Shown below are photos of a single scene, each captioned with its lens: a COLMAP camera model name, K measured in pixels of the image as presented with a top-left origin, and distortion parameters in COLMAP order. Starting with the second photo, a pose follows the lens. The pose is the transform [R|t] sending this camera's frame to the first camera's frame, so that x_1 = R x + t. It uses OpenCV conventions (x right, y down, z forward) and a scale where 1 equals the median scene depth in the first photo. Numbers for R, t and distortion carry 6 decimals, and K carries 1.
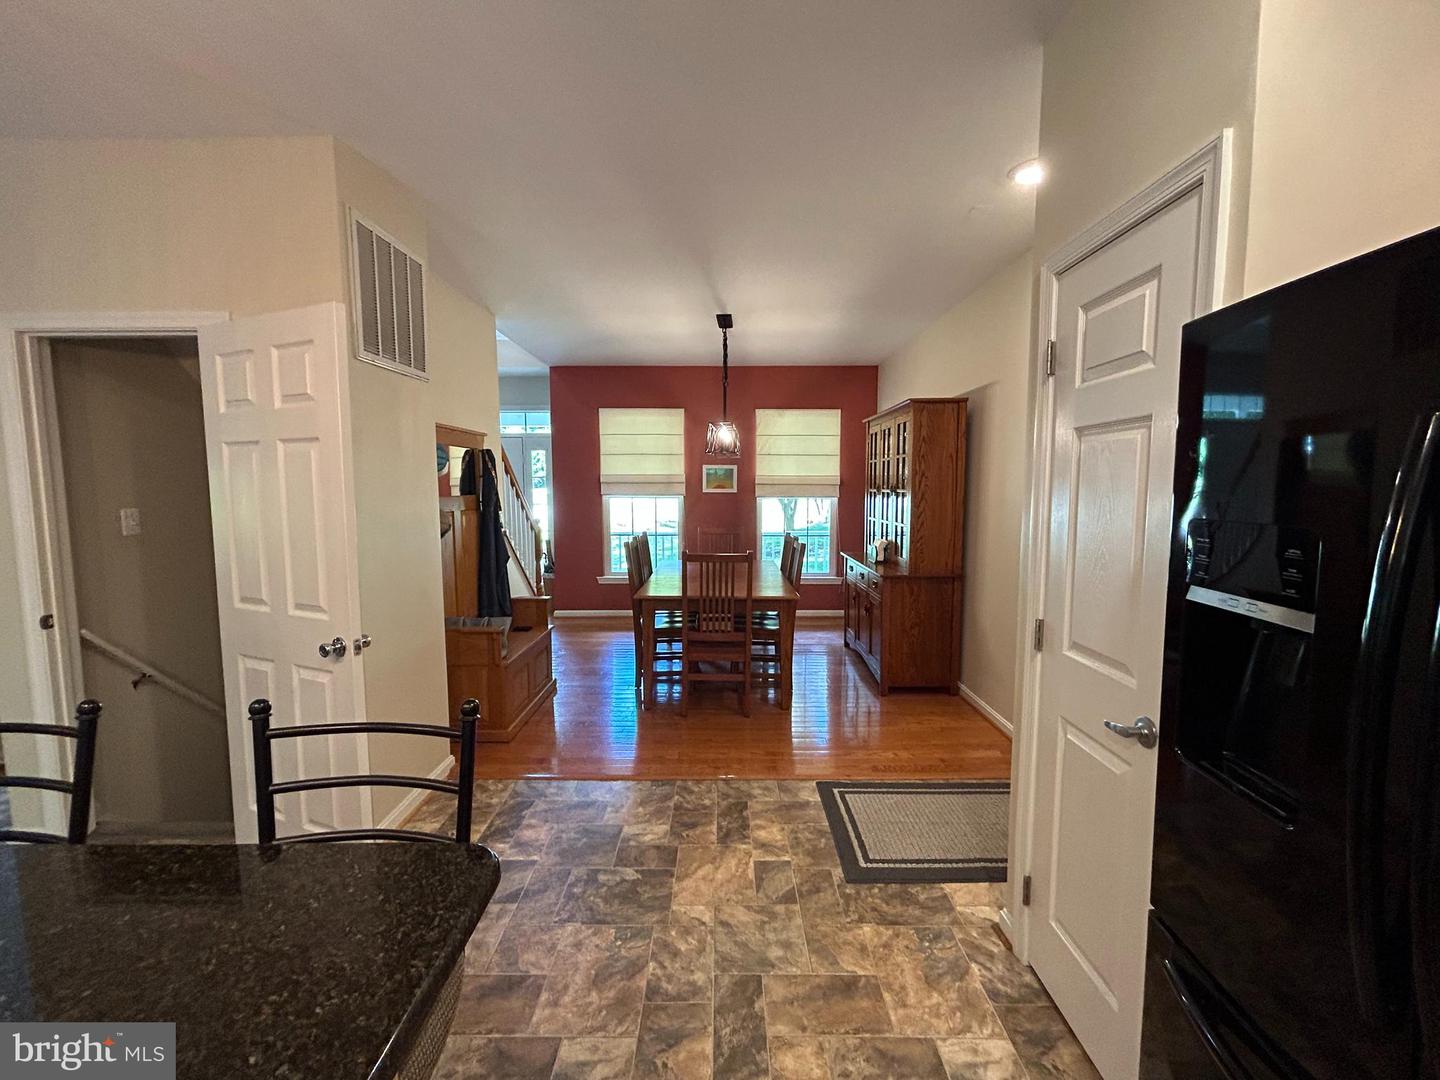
lens RADIAL K [[577.3, 0, 720.0], [0, 577.3, 540.0], [0, 0, 1]] dist [0.000711, 0.000201]
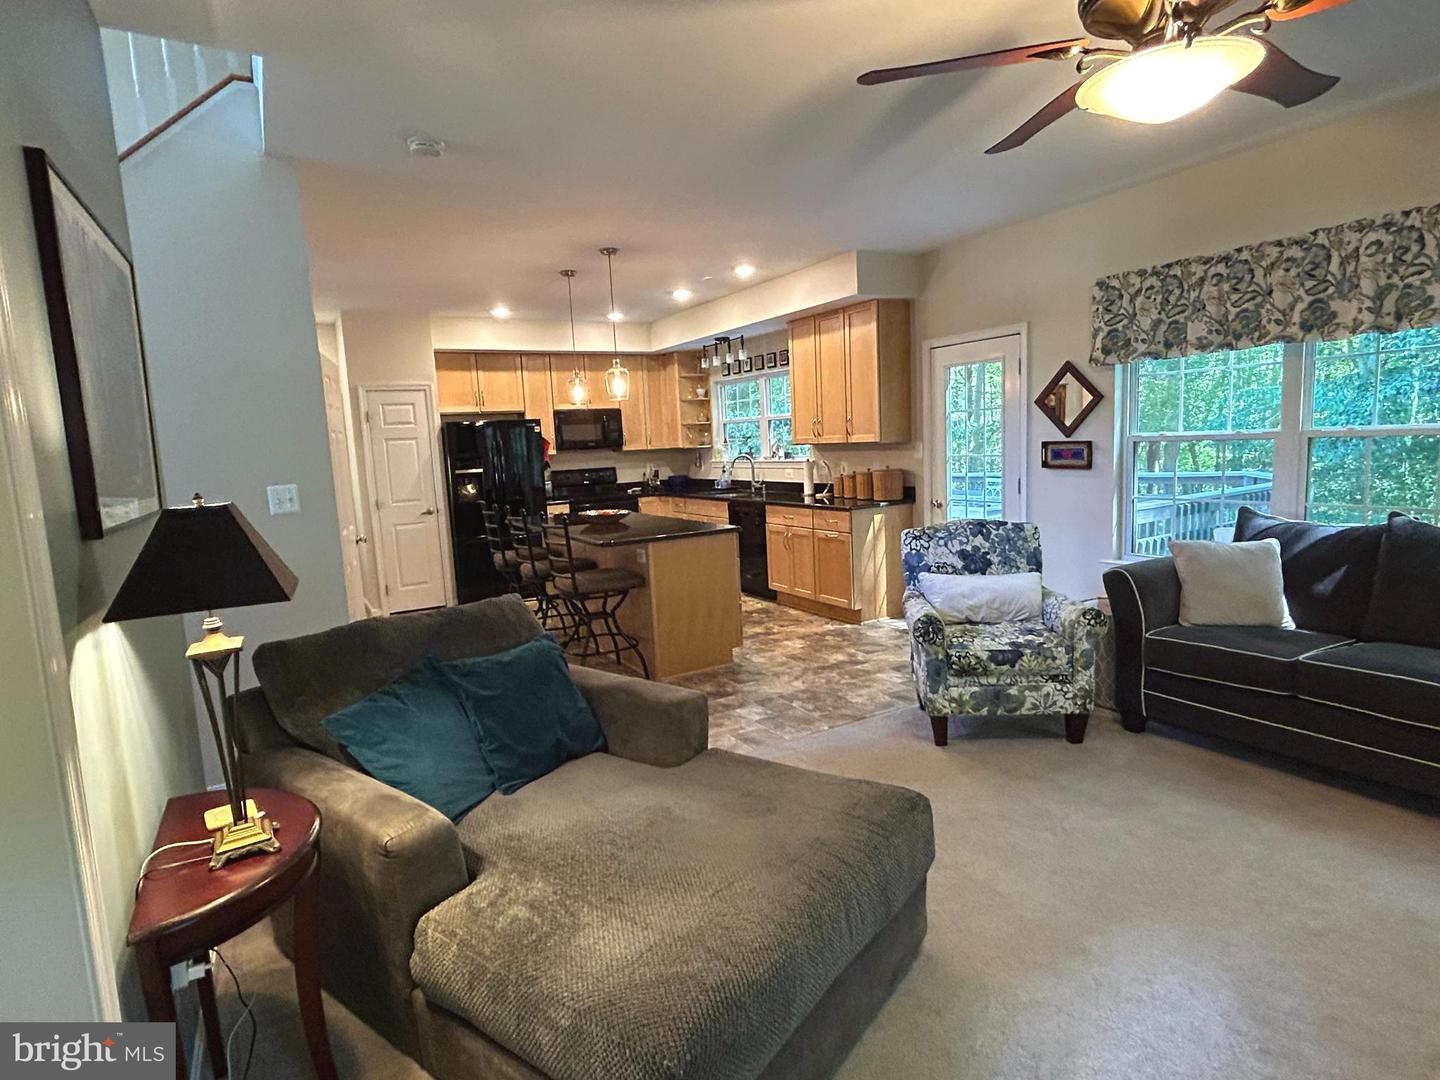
lens RADIAL K [[788.4, 0, 720.0], [0, 788.4, 540.0], [0, 0, 1]] dist [-0.000159, 0.000058]
pose [[-0.501273, -0.085258, 0.861079, -1.757483], [0.120256, 0.978612, 0.166902, -0.177913], [-0.856892, 0.187214, -0.480299, 2.074136]]
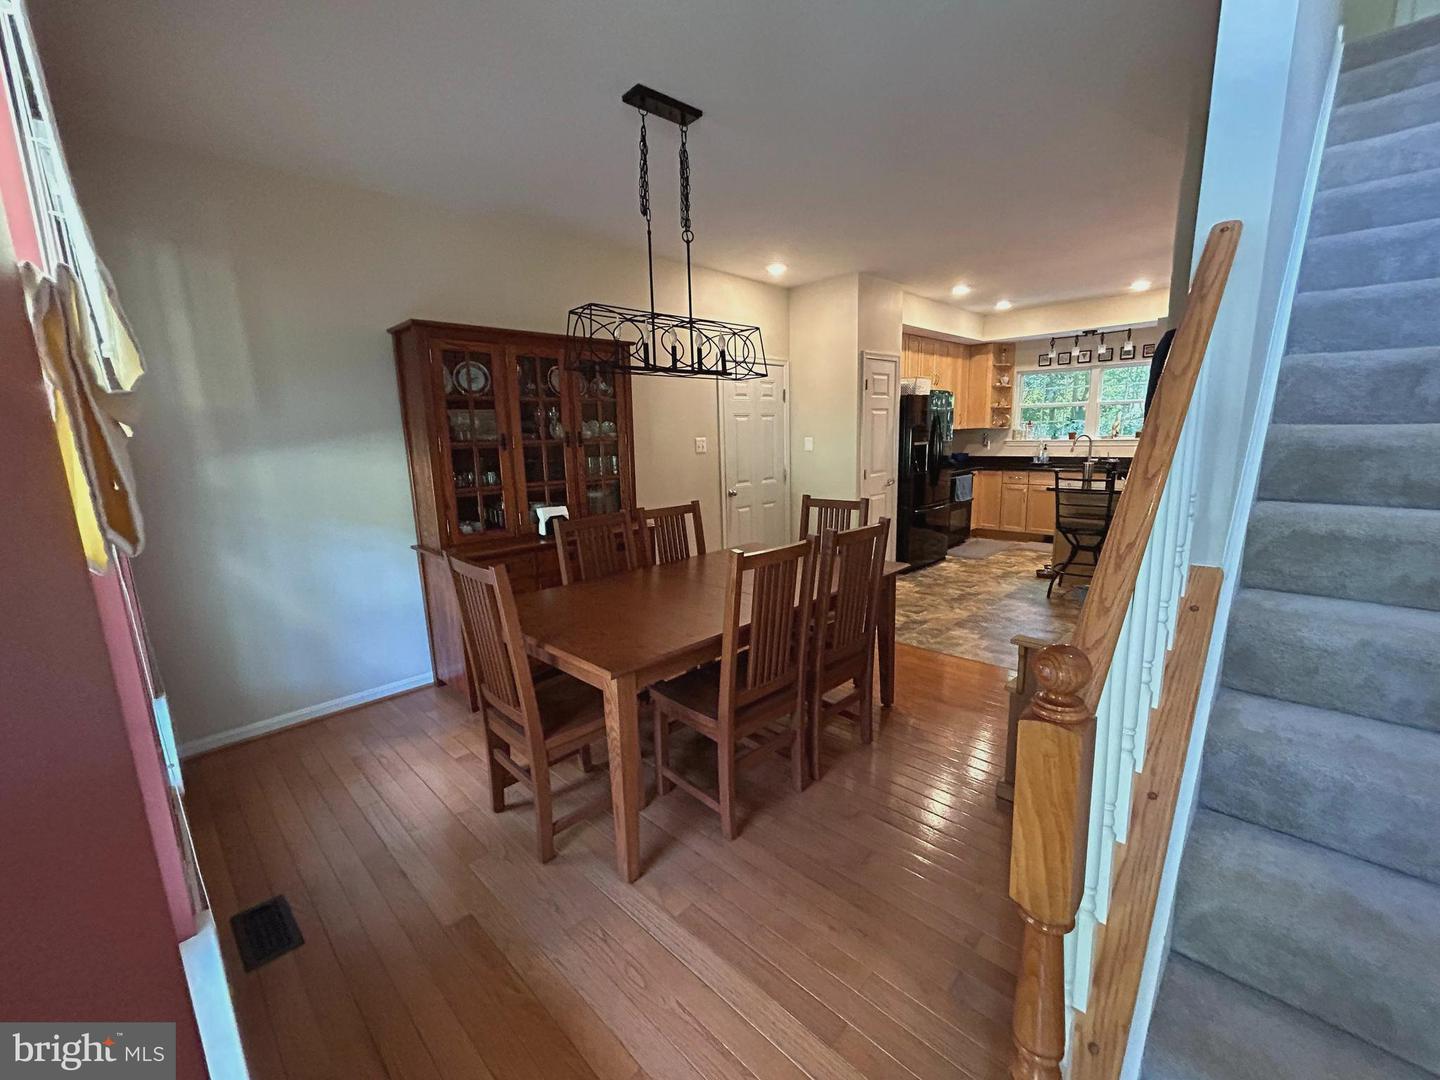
lens RADIAL K [[577.3, 0, 720.0], [0, 577.3, 540.0], [0, 0, 1]] dist [0.000711, 0.000201]
pose [[-0.702093, -0.096870, 0.705466, -0.888637], [0.093133, 0.969702, 0.225841, -0.219833], [-0.705969, 0.224263, -0.671799, 2.915467]]
